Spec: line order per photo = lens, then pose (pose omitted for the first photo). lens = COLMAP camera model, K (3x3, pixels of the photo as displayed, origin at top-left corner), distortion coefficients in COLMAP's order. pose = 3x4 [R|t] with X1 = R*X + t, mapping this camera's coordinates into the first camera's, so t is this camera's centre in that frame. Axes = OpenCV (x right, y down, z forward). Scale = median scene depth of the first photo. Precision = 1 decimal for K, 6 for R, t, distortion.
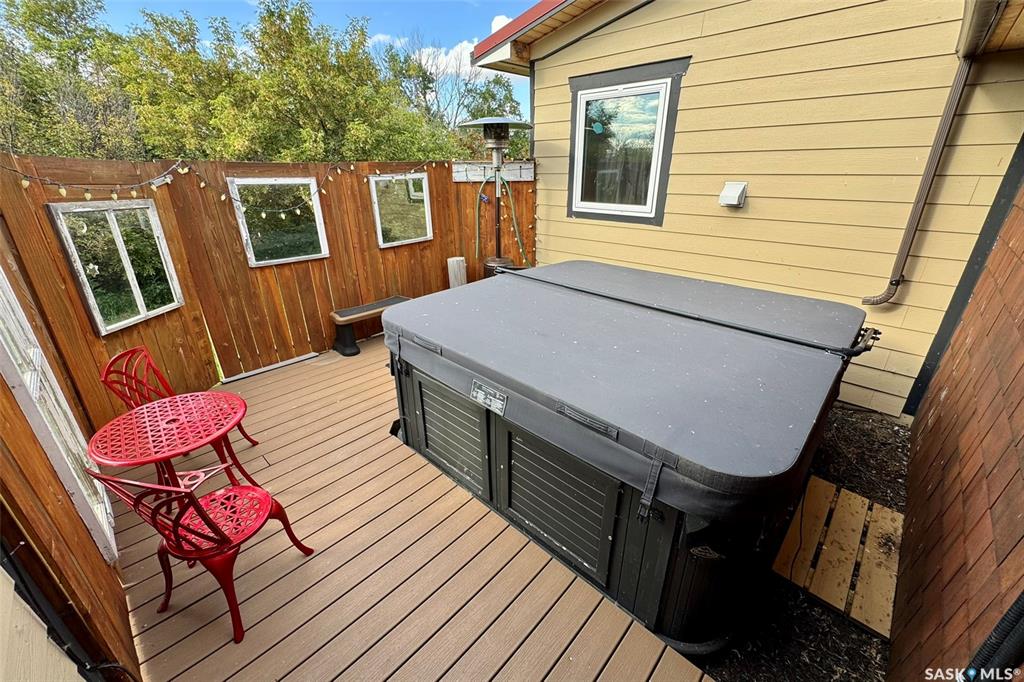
lens RADIAL K [[407.2, 0, 512.0], [0, 407.2, 341.0], [0, 0, 1]] dist [0.000727, 0.000078]
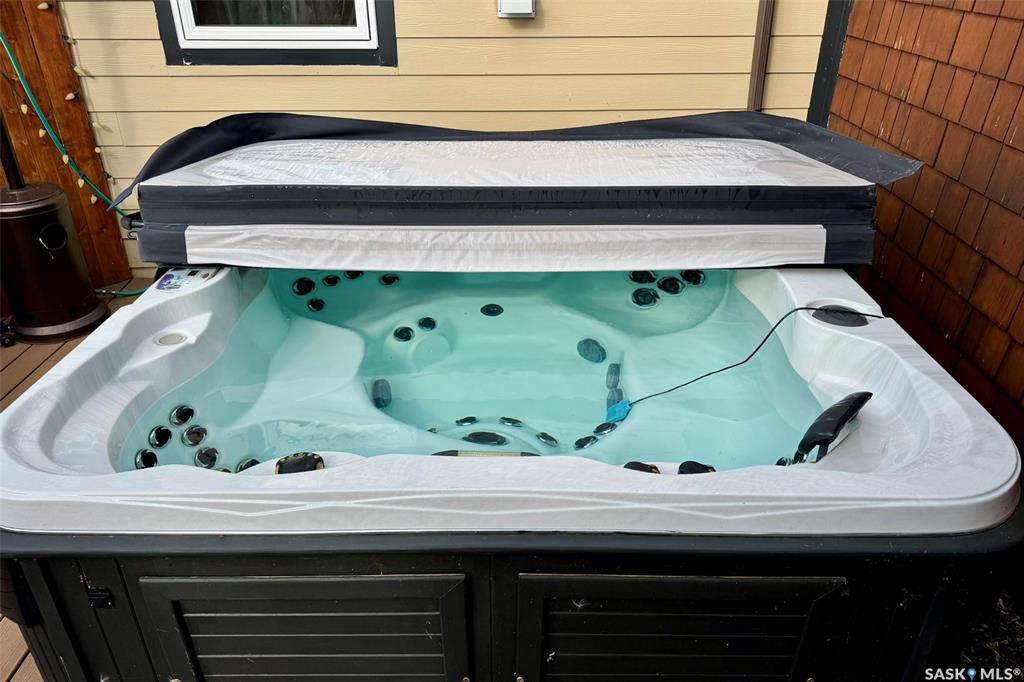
lens RADIAL K [[709.7, 0, 512.0], [0, 709.7, 341.0], [0, 0, 1]] dist [-0.000862, 0.000518]
pose [[0.722508, -0.331486, 0.606712, -0.174990], [0.269297, 0.943185, 0.194628, -0.081308], [-0.636758, 0.022765, 0.770727, 0.205583]]
